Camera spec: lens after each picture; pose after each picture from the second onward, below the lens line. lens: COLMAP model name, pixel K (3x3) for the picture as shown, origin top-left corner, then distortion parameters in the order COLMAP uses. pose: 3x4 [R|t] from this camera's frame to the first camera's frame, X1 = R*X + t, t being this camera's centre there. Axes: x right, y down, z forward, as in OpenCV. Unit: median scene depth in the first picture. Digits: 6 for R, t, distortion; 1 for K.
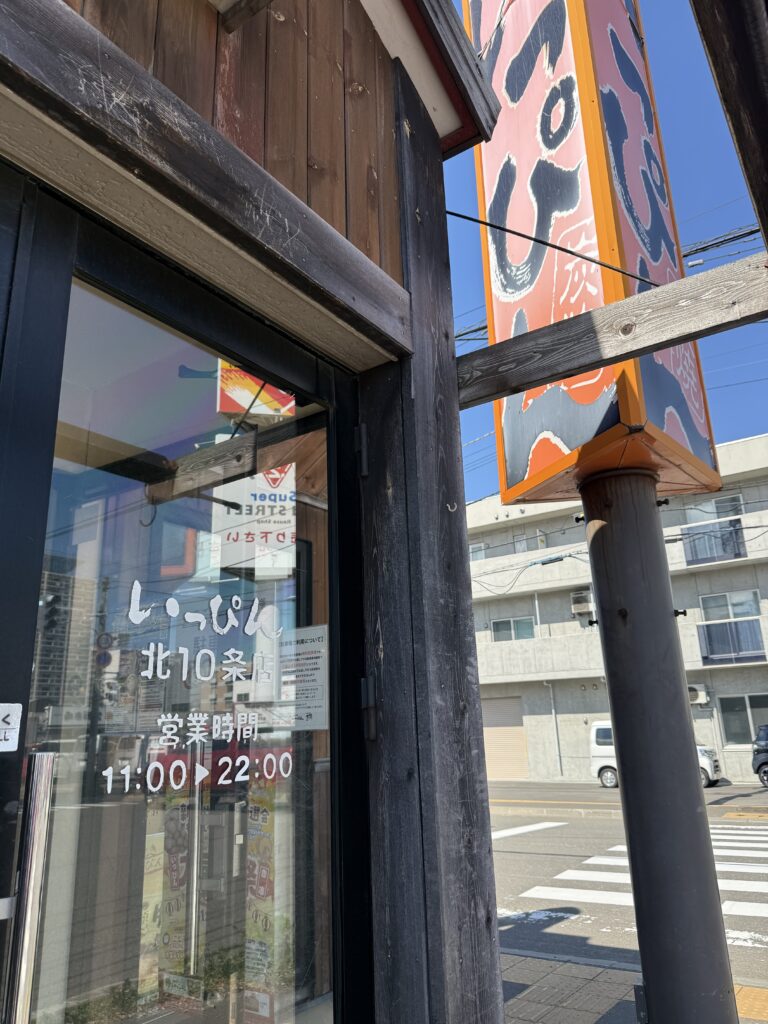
lens RADIAL K [[731.4, 0, 383.1], [0, 731.4, 506.6], [0, 0, 1]] dist [0.001597, 0.000785]
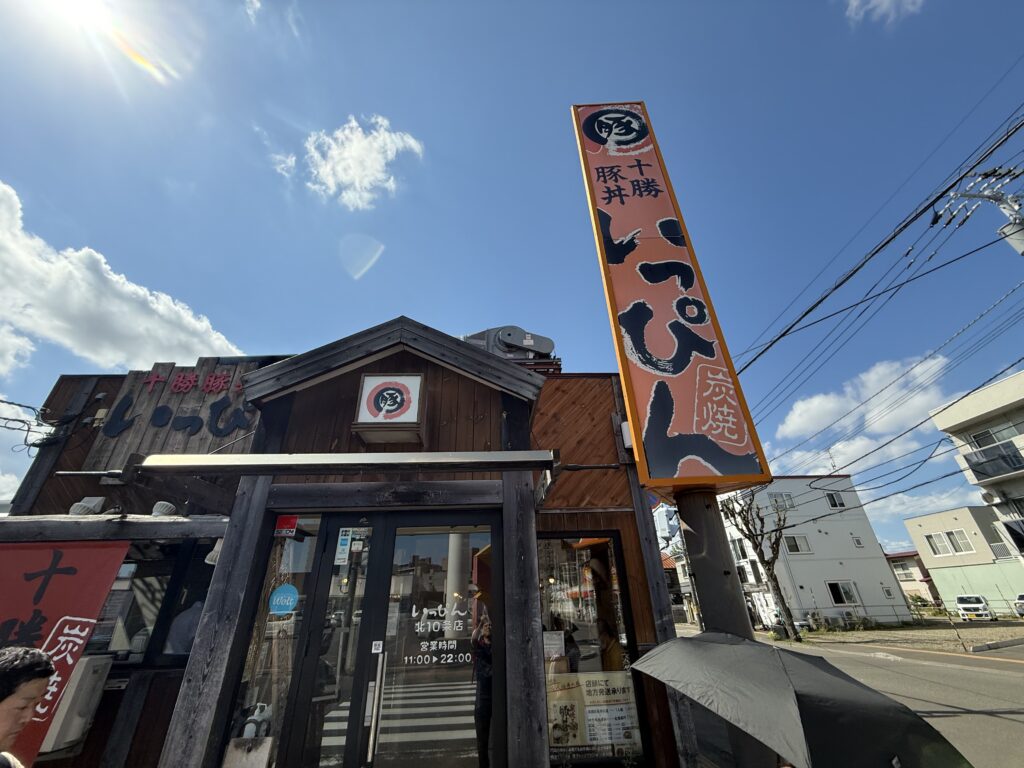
lens RADIAL K [[419.3, 0, 509.7], [0, 419.3, 358.1], [0, 0, 1]] dist [-0.001956, -0.000160]
pose [[0.607665, -0.387968, -0.692982, 2.135969], [0.237727, 0.921409, -0.307394, -0.324524], [0.757779, 0.022052, 0.652139, -0.173180]]
